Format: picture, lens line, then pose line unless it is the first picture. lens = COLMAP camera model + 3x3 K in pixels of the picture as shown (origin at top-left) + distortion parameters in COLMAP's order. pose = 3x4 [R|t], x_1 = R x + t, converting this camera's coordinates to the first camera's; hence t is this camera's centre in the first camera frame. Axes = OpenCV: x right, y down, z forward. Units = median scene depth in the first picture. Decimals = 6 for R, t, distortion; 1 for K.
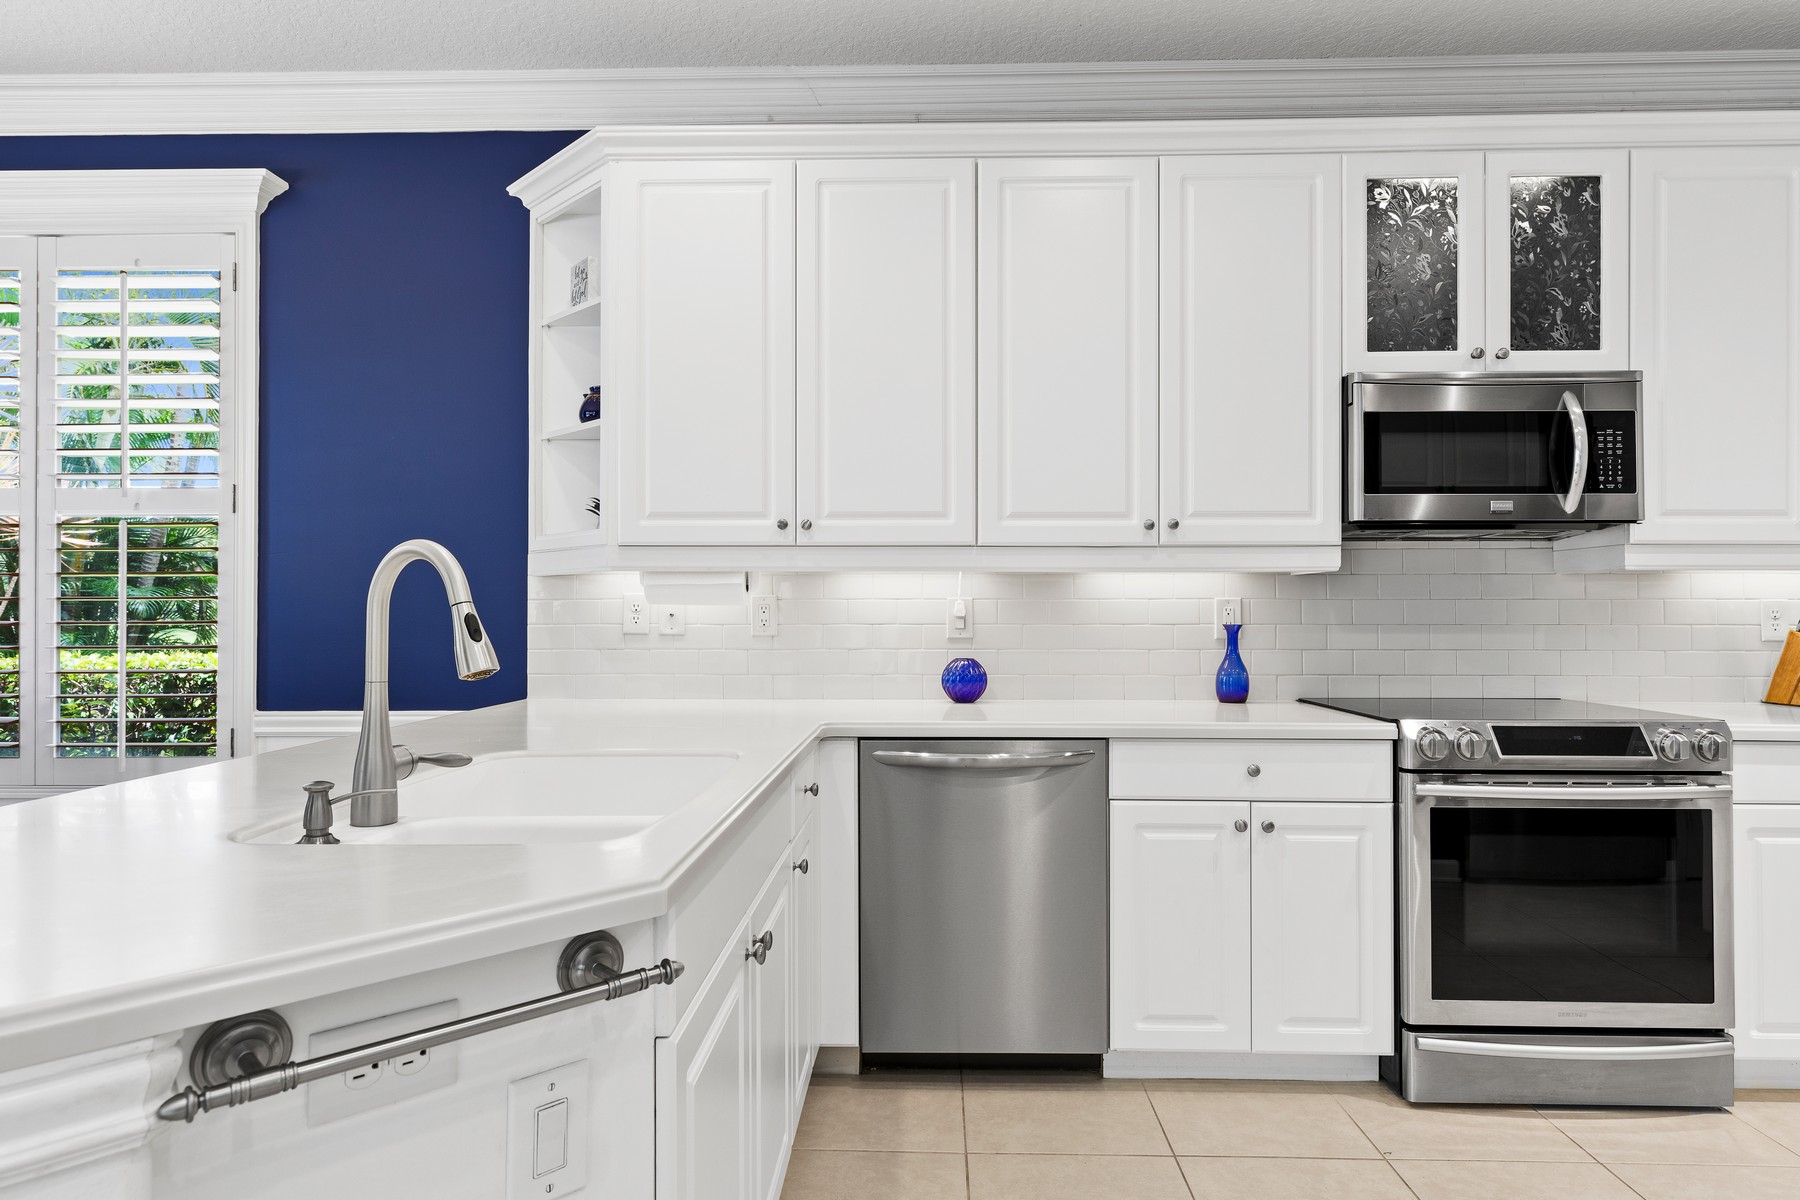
lens RADIAL K [[998.0, 0, 902.9], [0, 998.0, 602.0], [0, 0, 1]] dist [0.001908, 0.001479]
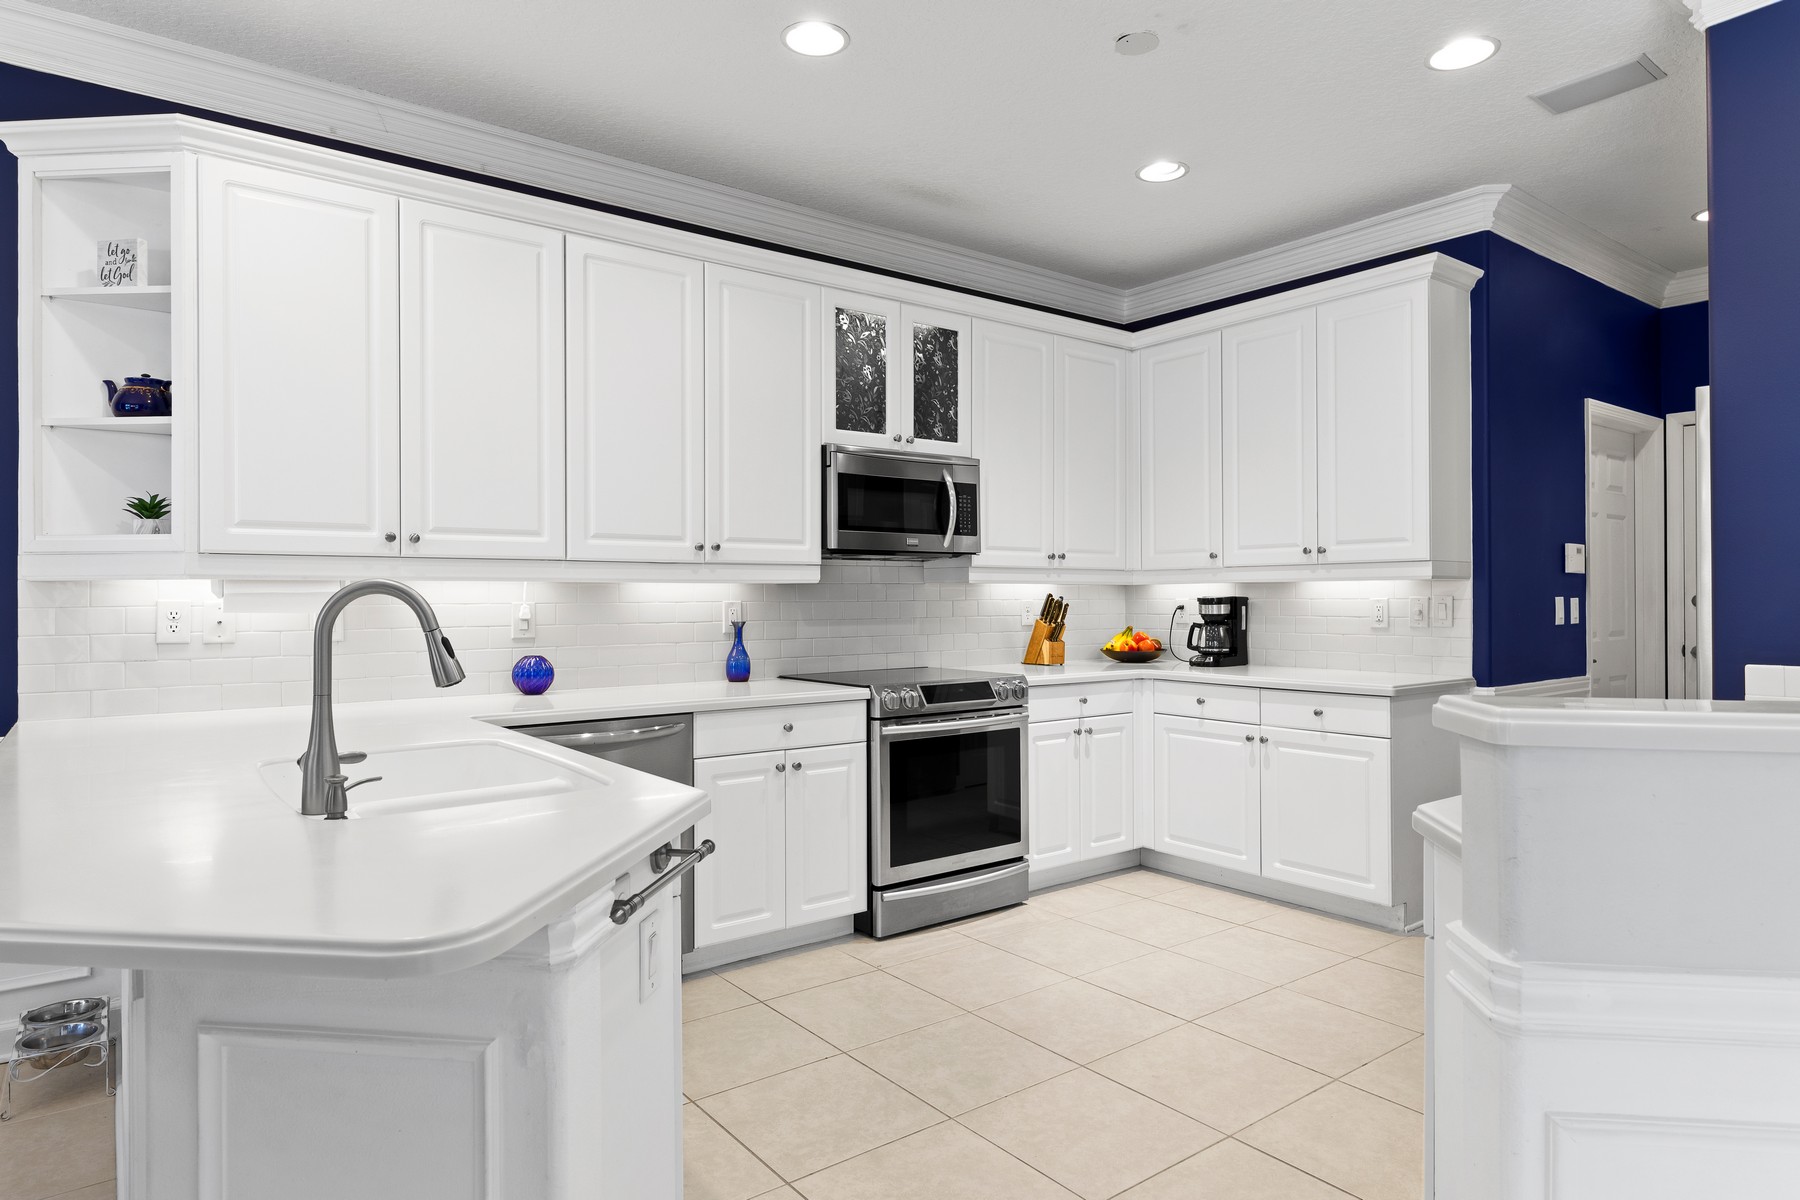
lens RADIAL K [[1044.6, 0, 884.0], [0, 1044.6, 590.5], [0, 0, 1]] dist [0.000169, 0.002850]
pose [[0.783431, -0.000382, 0.621478, -0.406630], [-0.002676, 0.999988, 0.003987, -0.026832], [-0.621473, -0.004787, 0.783421, -0.208818]]
